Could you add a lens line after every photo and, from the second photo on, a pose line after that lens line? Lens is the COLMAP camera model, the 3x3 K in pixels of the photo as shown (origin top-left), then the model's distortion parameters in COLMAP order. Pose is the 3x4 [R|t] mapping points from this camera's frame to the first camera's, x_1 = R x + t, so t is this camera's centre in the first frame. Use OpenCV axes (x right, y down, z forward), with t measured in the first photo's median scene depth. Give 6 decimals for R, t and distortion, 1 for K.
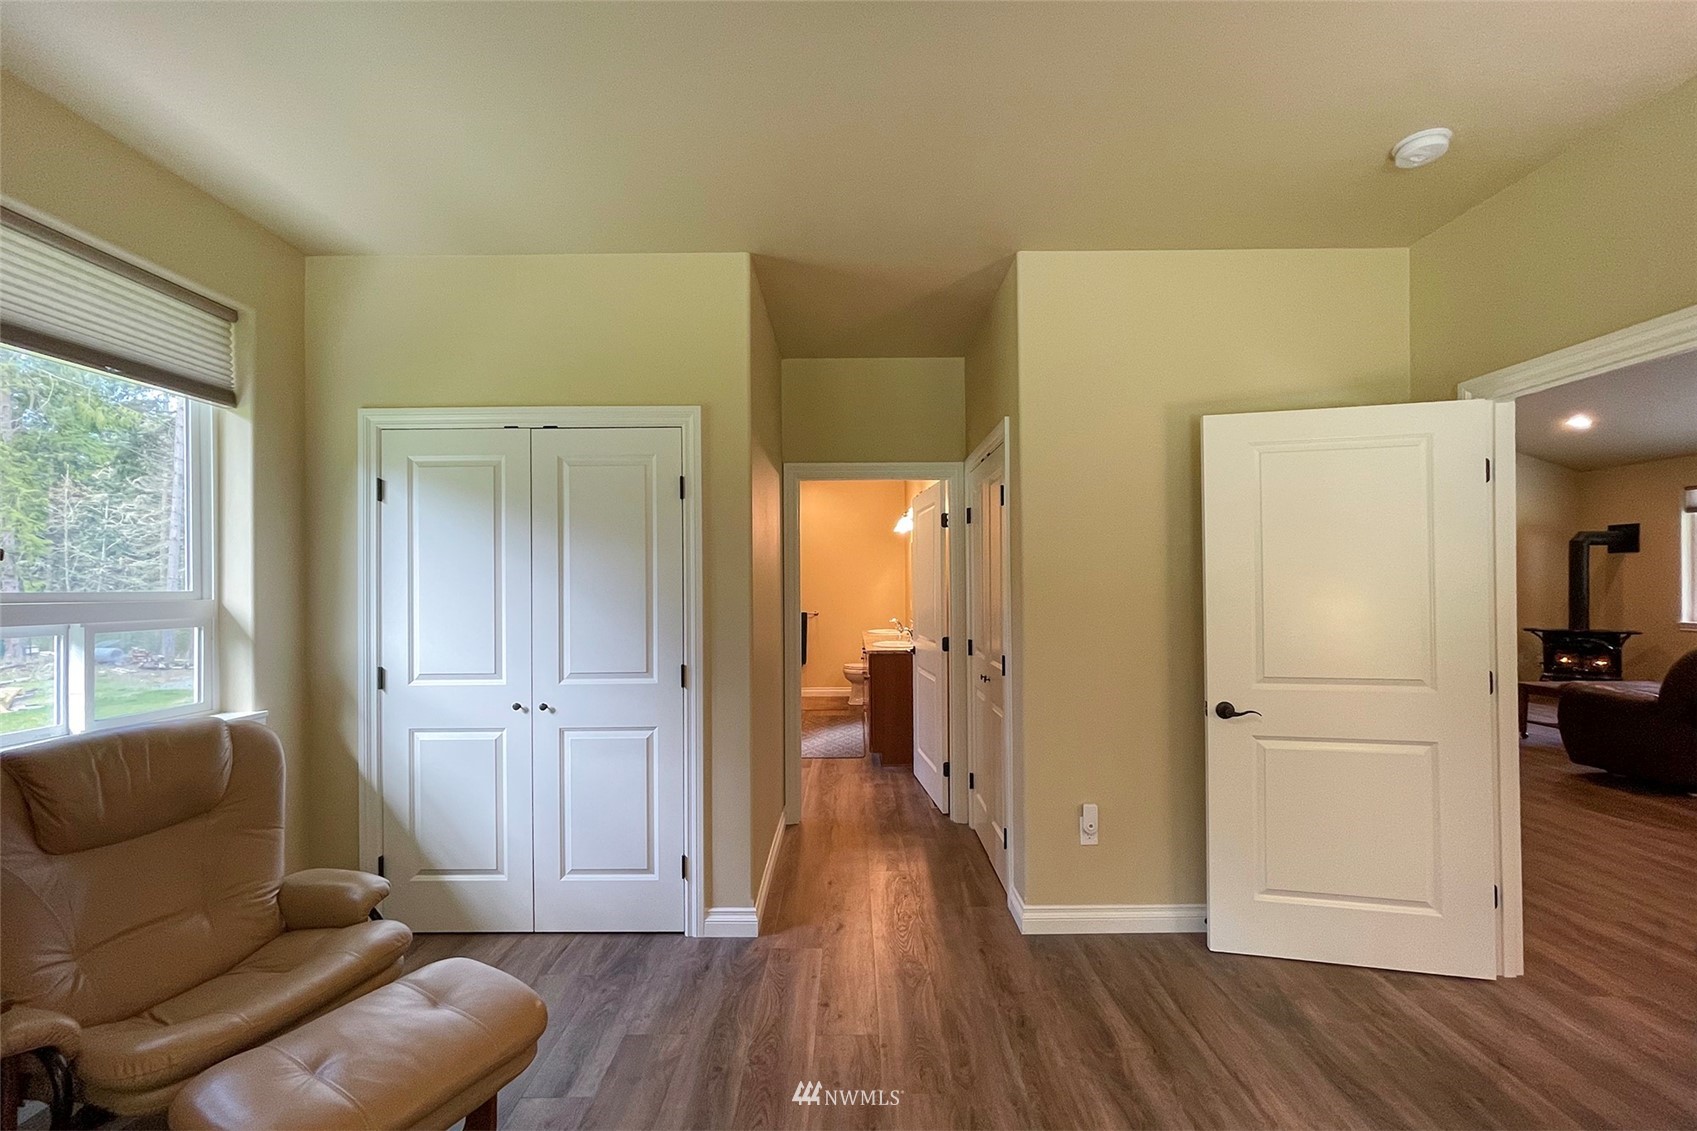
lens RADIAL K [[712.6, 0, 852.8], [0, 712.6, 577.6], [0, 0, 1]] dist [0.007549, 0.000013]
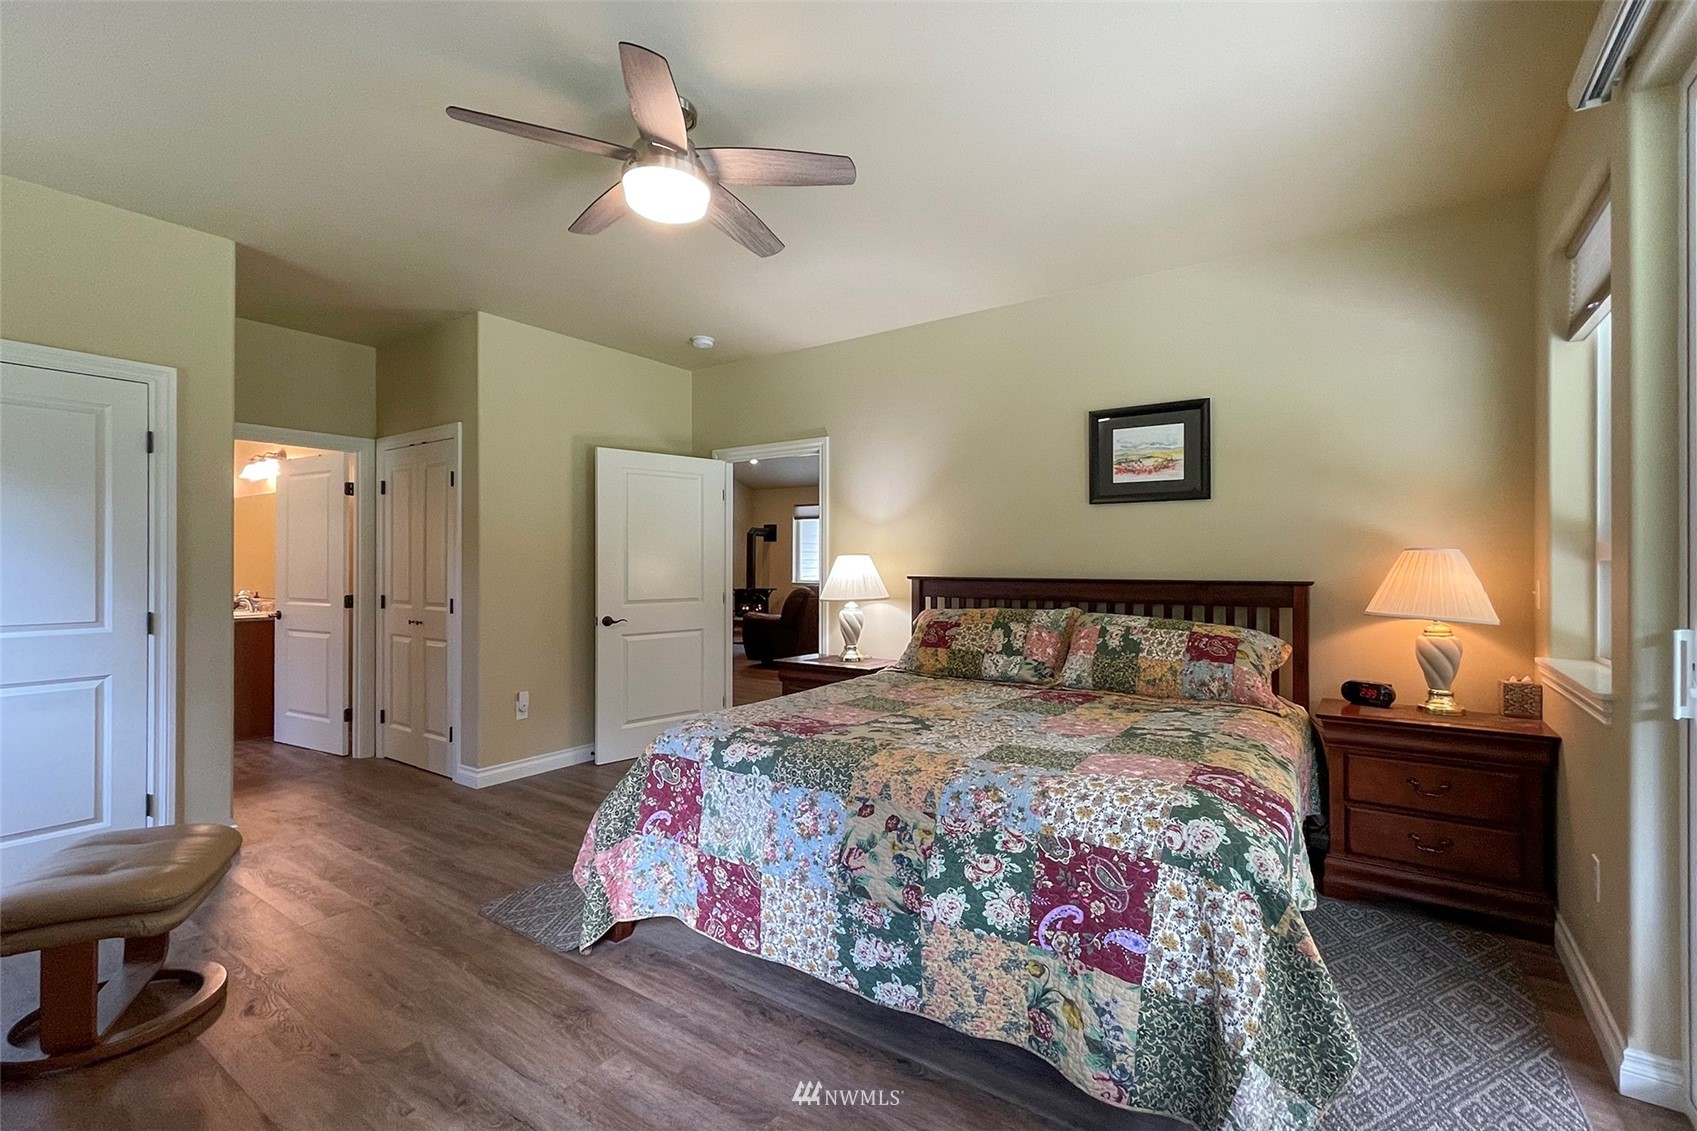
lens RADIAL K [[712.6, 0, 852.8], [0, 712.6, 577.6], [0, 0, 1]] dist [0.007549, 0.000013]
pose [[0.594328, -0.008717, 0.804176, -0.467658], [-0.014313, 0.999668, 0.021414, 0.033868], [-0.804095, -0.024237, 0.594006, -0.451080]]
